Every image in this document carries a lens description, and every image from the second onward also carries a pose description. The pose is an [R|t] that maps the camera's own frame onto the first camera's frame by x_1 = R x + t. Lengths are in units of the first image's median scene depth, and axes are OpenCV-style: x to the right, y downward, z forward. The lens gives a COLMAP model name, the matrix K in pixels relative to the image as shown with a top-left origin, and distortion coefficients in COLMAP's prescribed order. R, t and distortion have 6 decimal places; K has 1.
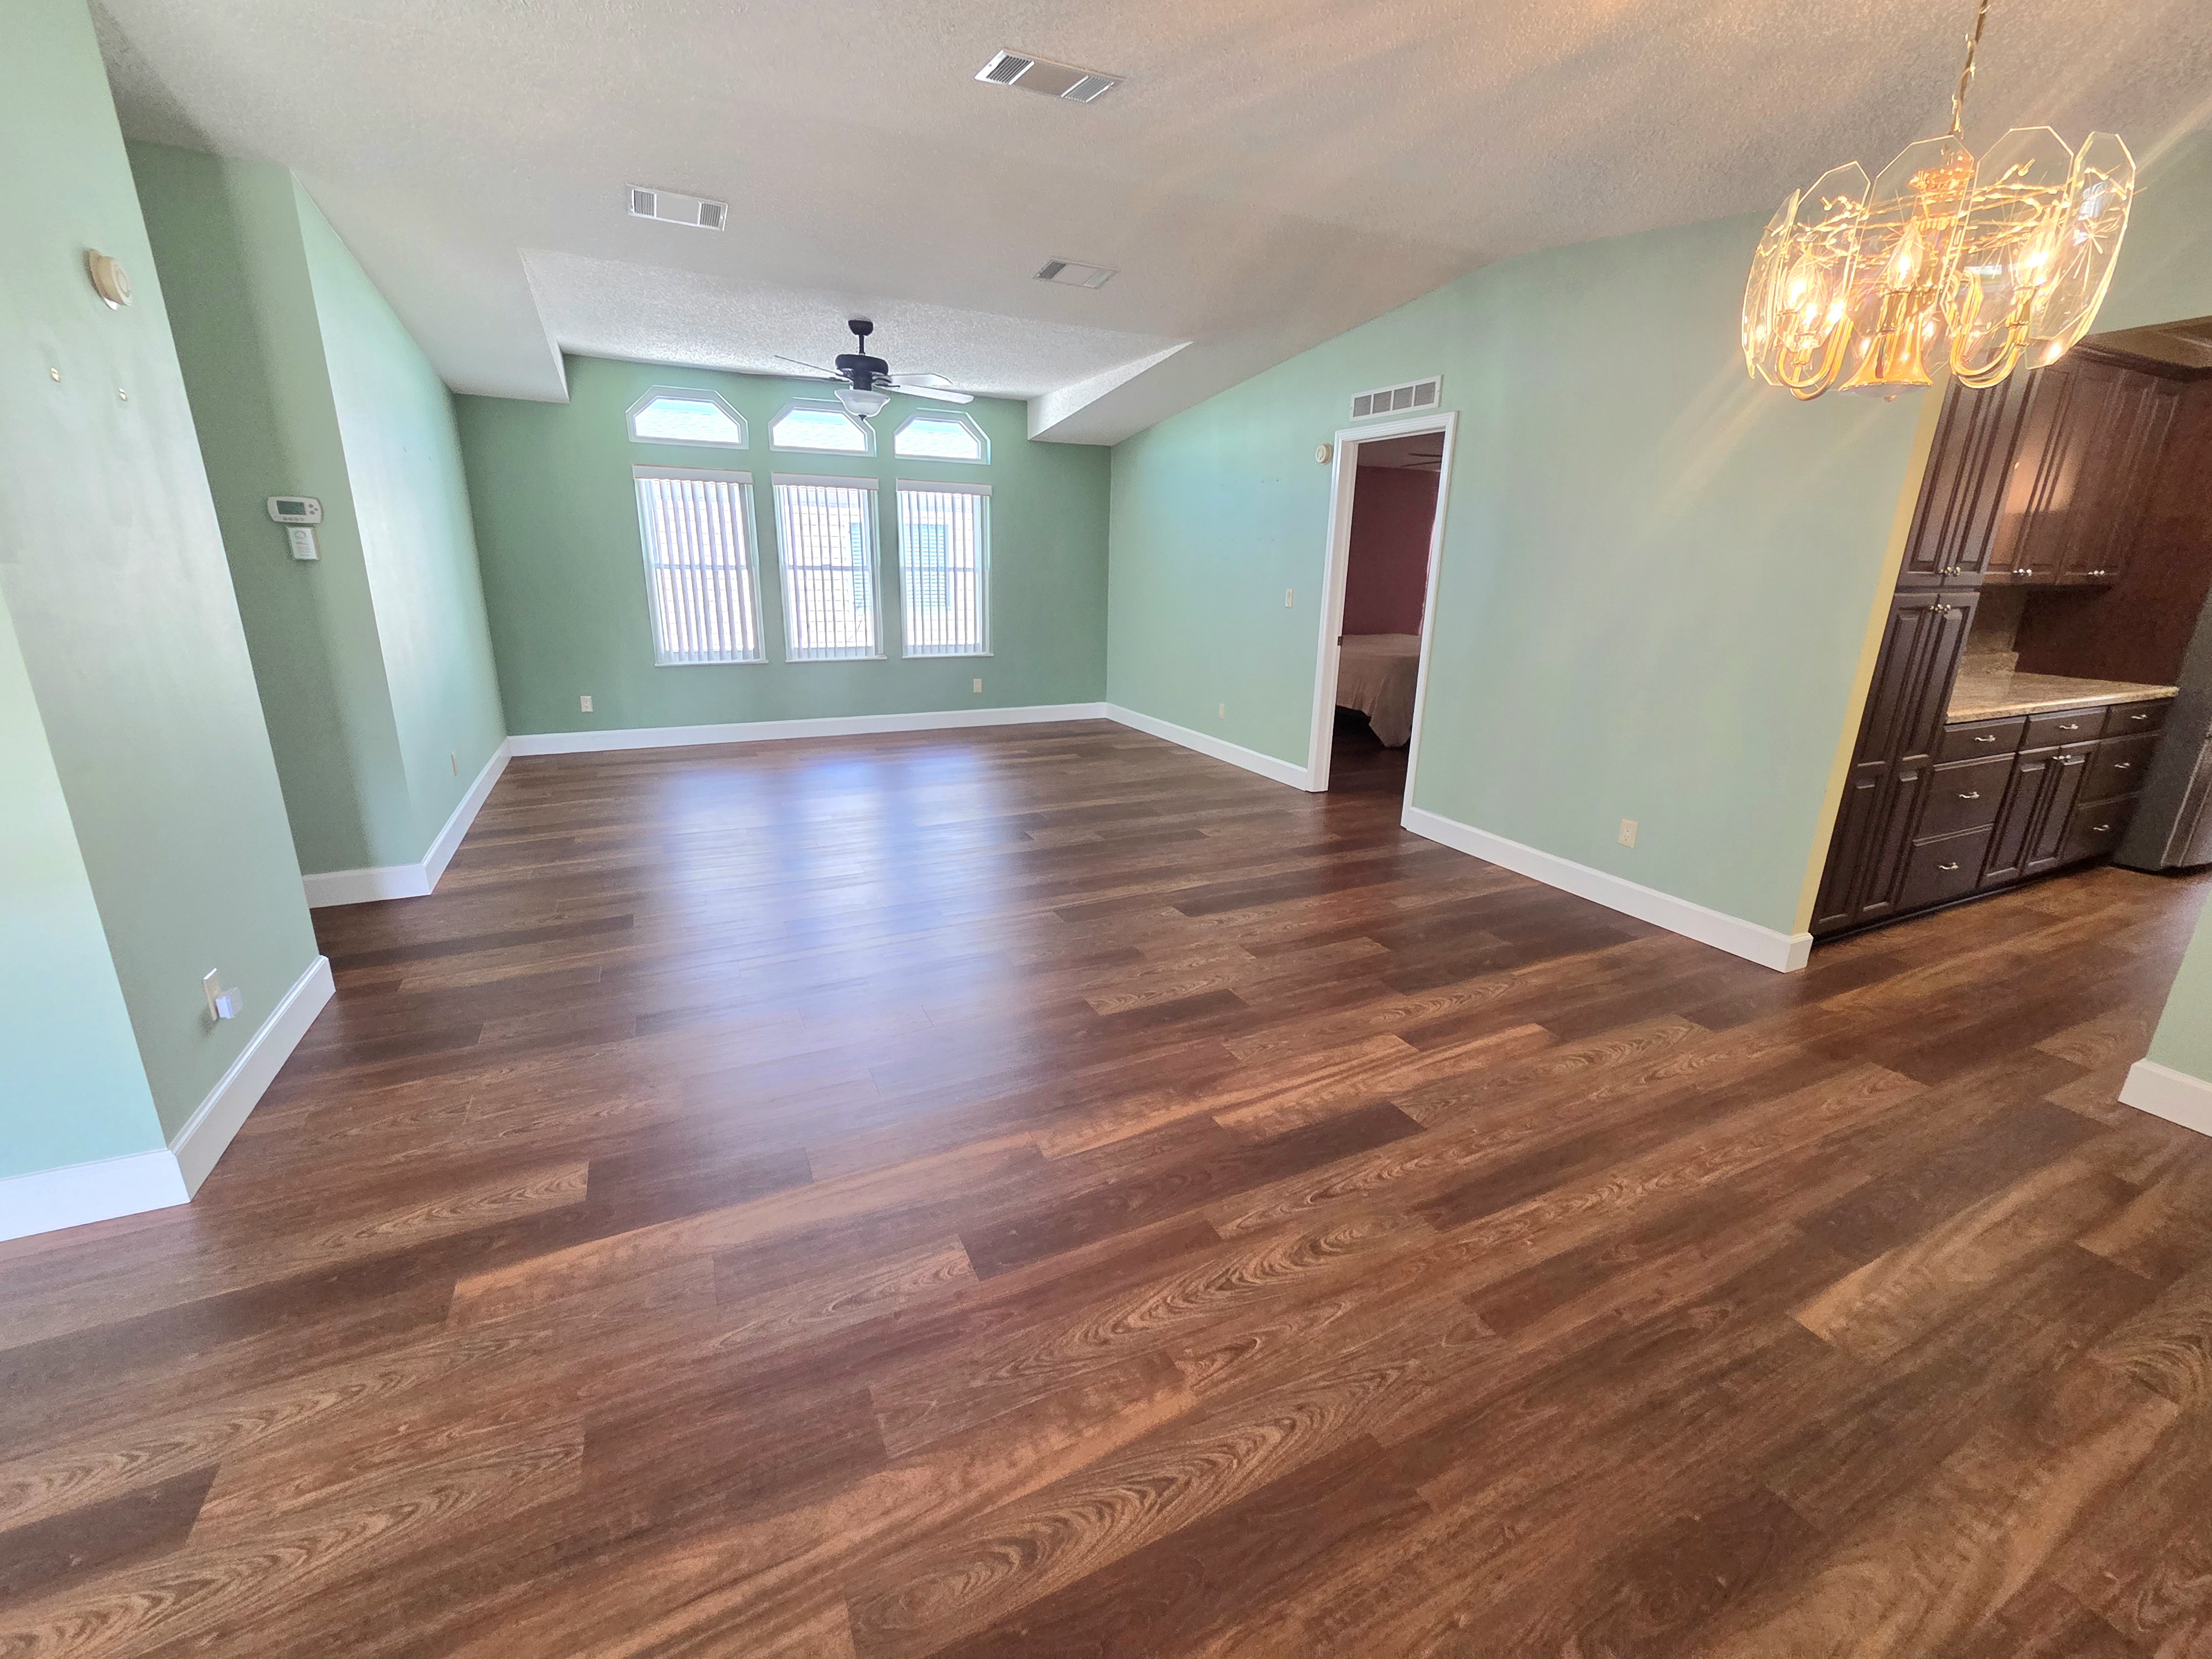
lens RADIAL K [[906.6, 0, 1114.4], [0, 906.6, 827.1], [0, 0, 1]] dist [0.005205, 0.000099]
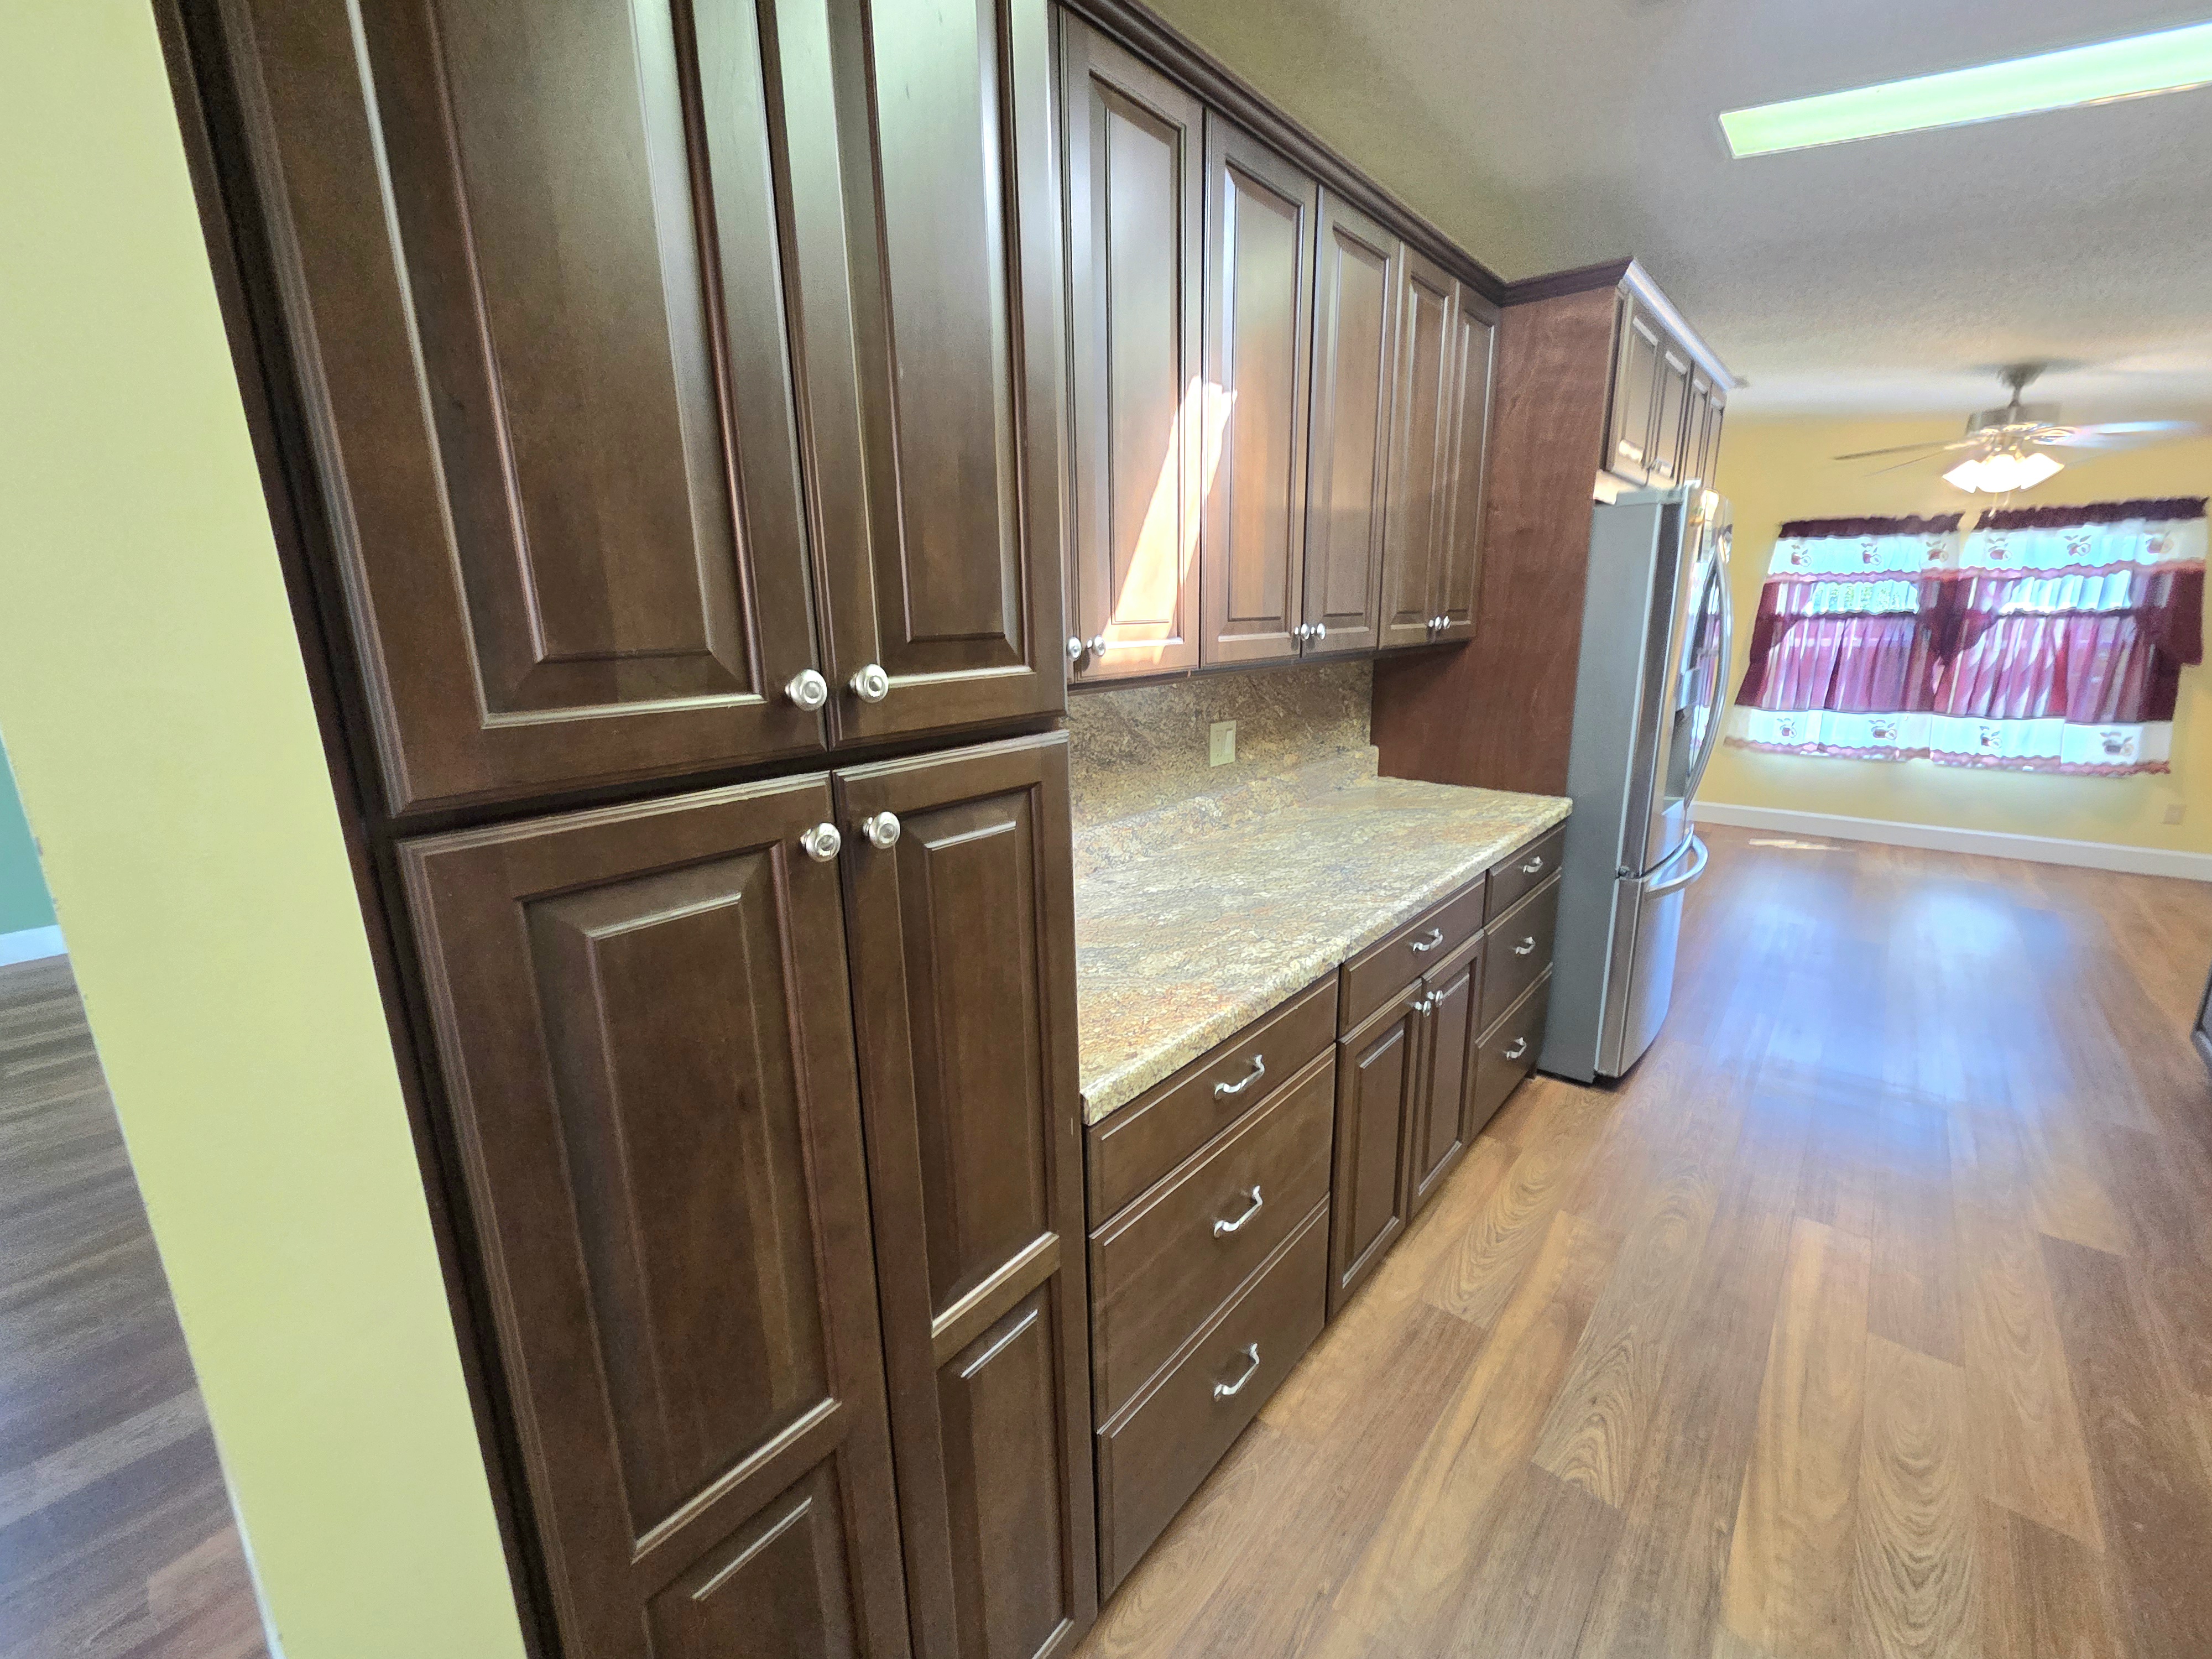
lens RADIAL K [[904.8, 0, 1112.7], [0, 904.8, 827.9], [0, 0, 1]] dist [0.001363, -0.000066]
pose [[0.916462, -0.121571, 0.381206, 0.725394], [0.141510, 0.989631, -0.024600, -0.184676], [-0.374263, 0.076489, 0.924163, 0.620200]]
